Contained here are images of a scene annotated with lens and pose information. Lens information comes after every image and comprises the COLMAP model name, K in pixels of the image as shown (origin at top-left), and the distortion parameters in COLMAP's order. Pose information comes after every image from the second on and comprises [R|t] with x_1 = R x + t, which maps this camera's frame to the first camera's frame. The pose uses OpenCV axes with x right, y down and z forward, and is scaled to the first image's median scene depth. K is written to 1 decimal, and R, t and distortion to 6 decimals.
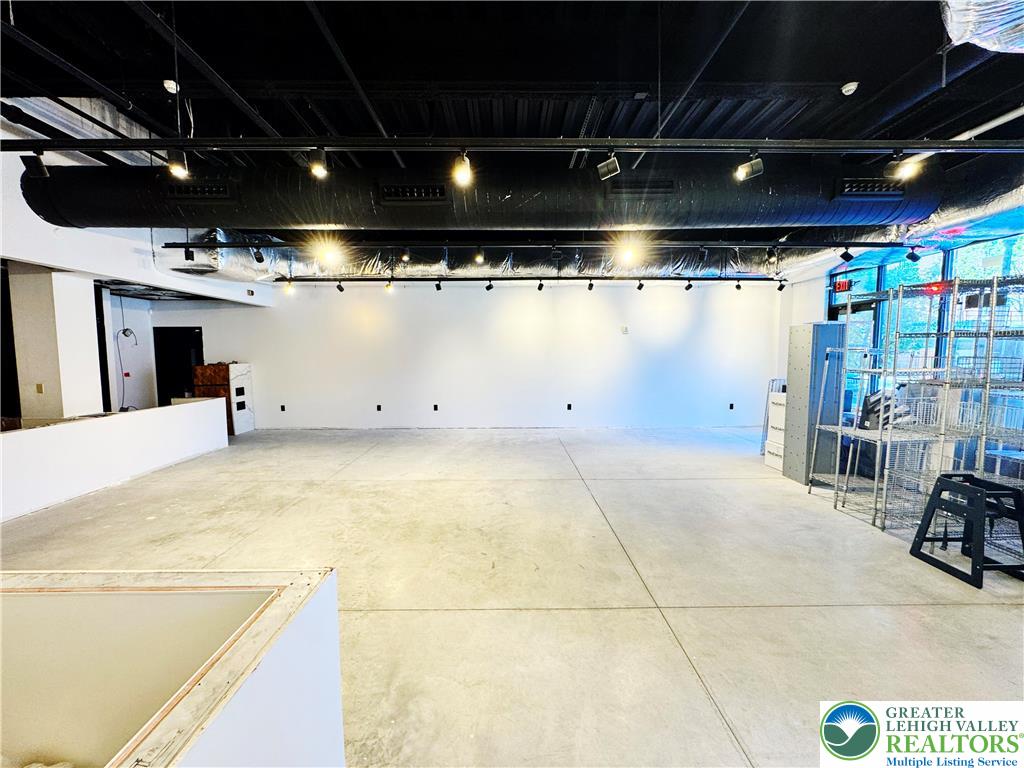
lens RADIAL K [[404.3, 0, 512.5], [0, 404.3, 382.6], [0, 0, 1]] dist [0.003807, 0.000118]
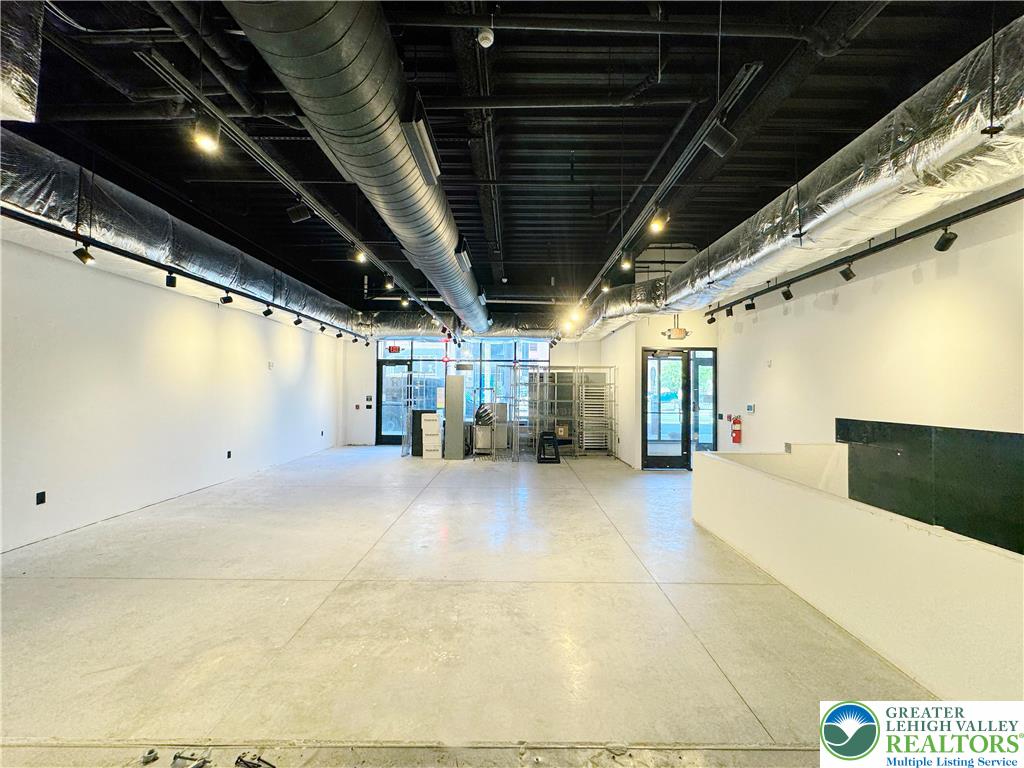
lens RADIAL K [[404.3, 0, 514.5], [0, 404.3, 386.9], [0, 0, 1]] dist [0.003807, 0.000118]
pose [[0.010833, 0.012190, 0.999867, -1.217960], [0.069614, 0.997490, -0.012915, -0.045653], [-0.997515, 0.069745, 0.009957, 0.761036]]
